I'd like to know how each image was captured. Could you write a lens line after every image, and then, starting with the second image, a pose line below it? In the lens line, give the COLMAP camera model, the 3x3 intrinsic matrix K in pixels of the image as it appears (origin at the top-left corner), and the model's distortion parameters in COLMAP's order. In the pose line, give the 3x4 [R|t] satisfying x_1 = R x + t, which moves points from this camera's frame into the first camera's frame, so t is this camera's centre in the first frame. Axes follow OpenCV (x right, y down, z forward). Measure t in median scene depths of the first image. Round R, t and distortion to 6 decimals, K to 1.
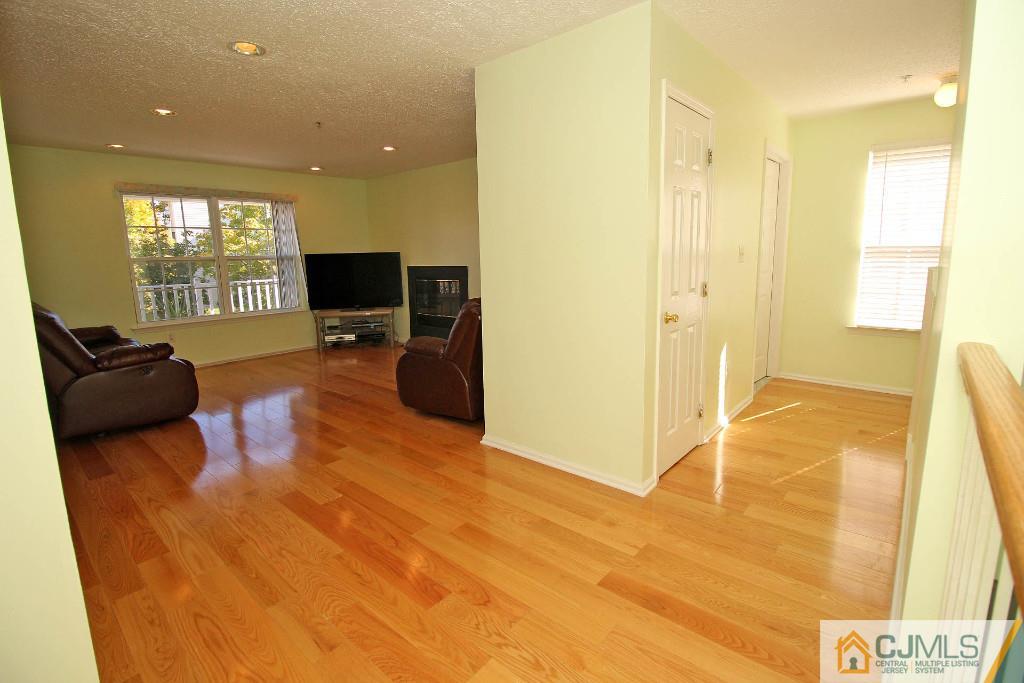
lens RADIAL K [[479.0, 0, 514.4], [0, 479.0, 340.2], [0, 0, 1]] dist [-0.011048, -0.007740]
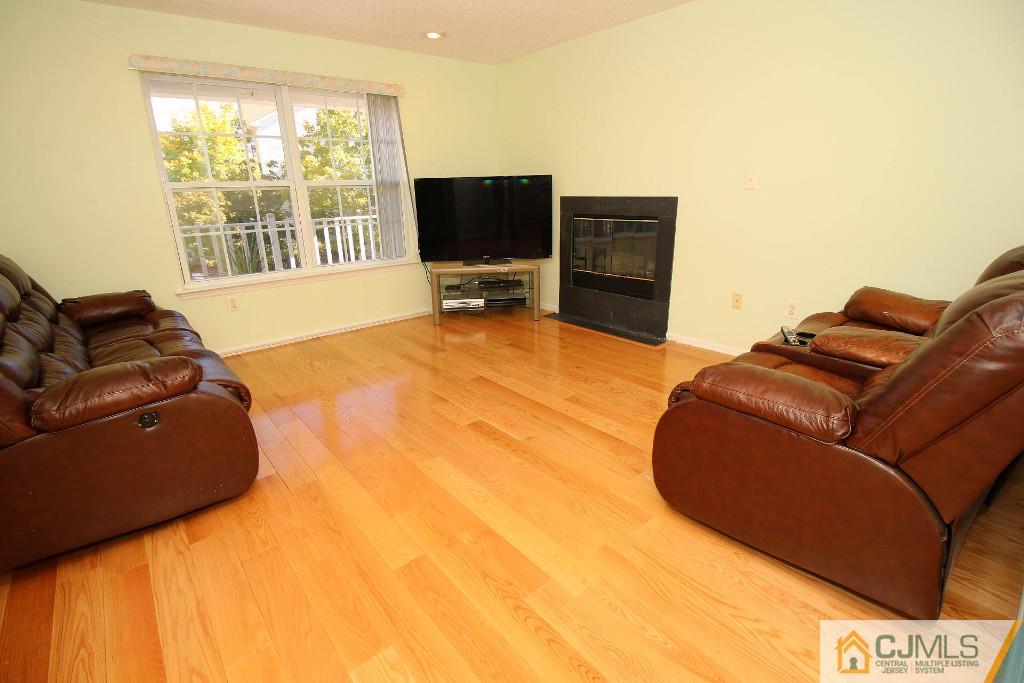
lens RADIAL K [[479.0, 0, 507.4], [0, 479.0, 347.8], [0, 0, 1]] dist [-0.011048, -0.007740]
pose [[0.985973, 0.048470, -0.159714, -0.184256], [-0.024891, 0.988904, 0.146455, -0.043954], [0.165041, -0.140425, 0.976239, 0.318479]]
